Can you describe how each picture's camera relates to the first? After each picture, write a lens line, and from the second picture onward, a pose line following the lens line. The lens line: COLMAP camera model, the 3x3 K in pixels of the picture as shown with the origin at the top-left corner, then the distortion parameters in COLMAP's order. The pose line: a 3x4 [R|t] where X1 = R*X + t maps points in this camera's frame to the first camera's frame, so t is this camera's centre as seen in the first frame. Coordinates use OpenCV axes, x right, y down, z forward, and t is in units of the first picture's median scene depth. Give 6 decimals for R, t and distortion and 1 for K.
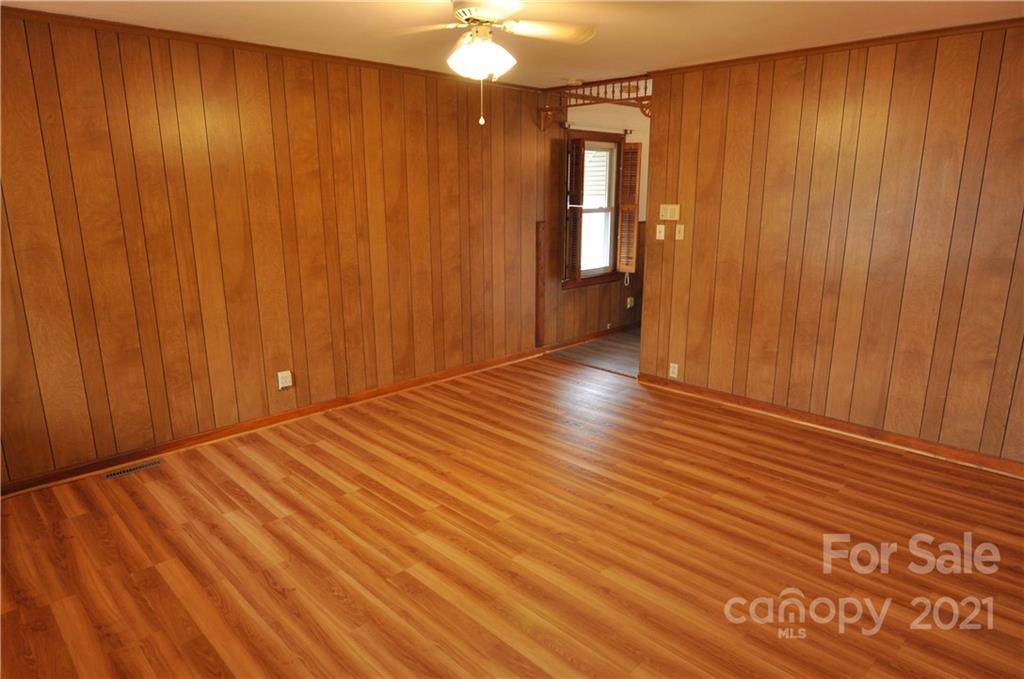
lens RADIAL K [[629.6, 0, 513.7], [0, 629.6, 340.5], [0, 0, 1]] dist [-0.009236, -0.006666]
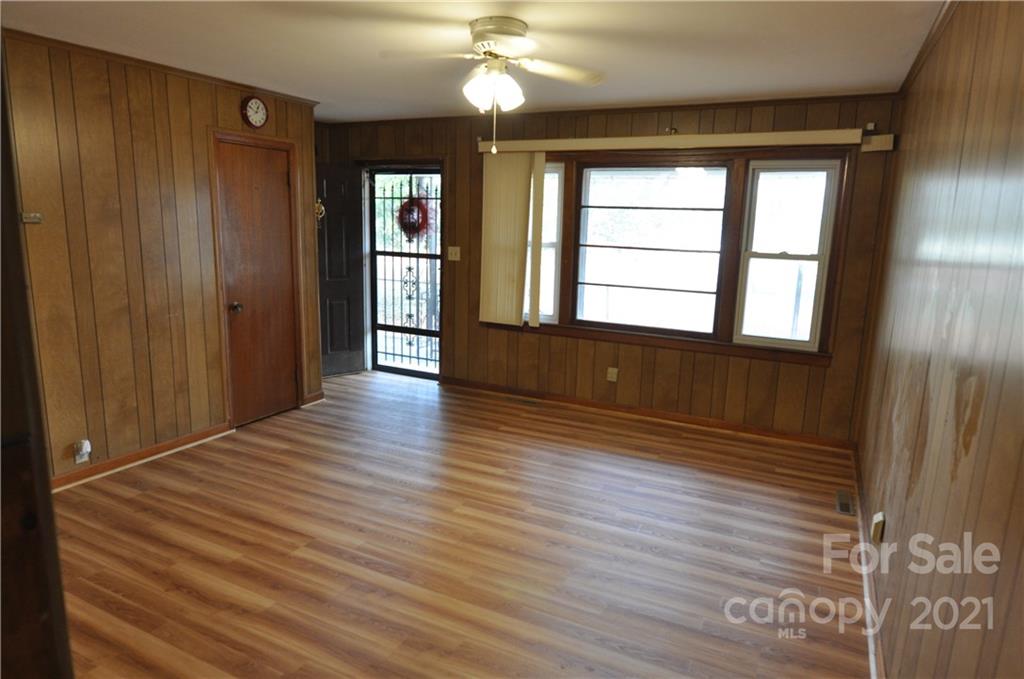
lens RADIAL K [[629.6, 0, 513.7], [0, 629.6, 340.5], [0, 0, 1]] dist [-0.009236, -0.006666]
pose [[-0.947179, 0.037715, -0.318481, 0.226333], [-0.099353, 0.909699, 0.403208, -0.426346], [0.304929, 0.413552, -0.857901, 1.776055]]
